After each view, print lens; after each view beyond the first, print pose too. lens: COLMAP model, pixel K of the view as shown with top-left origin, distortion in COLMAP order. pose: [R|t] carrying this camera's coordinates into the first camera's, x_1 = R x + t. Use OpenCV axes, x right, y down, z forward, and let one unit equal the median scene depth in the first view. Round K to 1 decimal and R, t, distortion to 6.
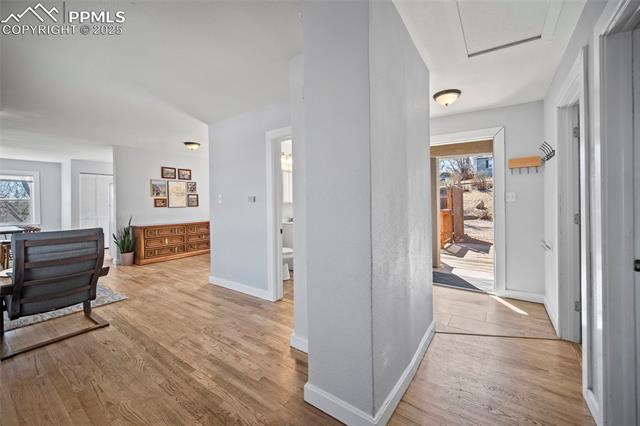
lens RADIAL K [[255.3, 0, 322.0], [0, 255.3, 205.0], [0, 0, 1]] dist [-0.001506, -0.000148]
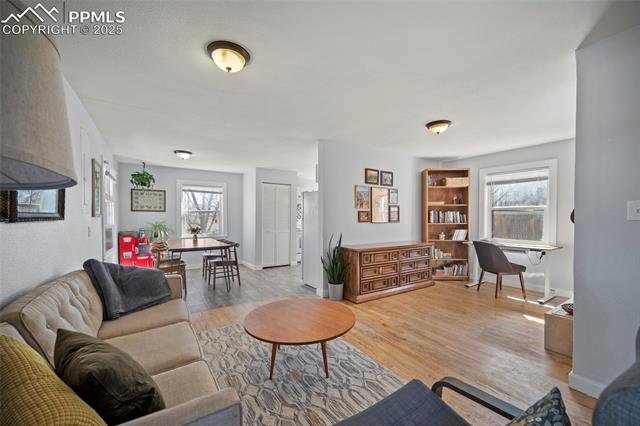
lens RADIAL K [[255.3, 0, 318.4], [0, 255.3, 222.3], [0, 0, 1]] dist [-0.001506, -0.000148]
pose [[0.927573, 0.021656, -0.373014, -0.729253], [-0.018445, 0.999756, 0.012176, 0.001920], [0.373187, -0.004414, 0.927746, 0.395026]]
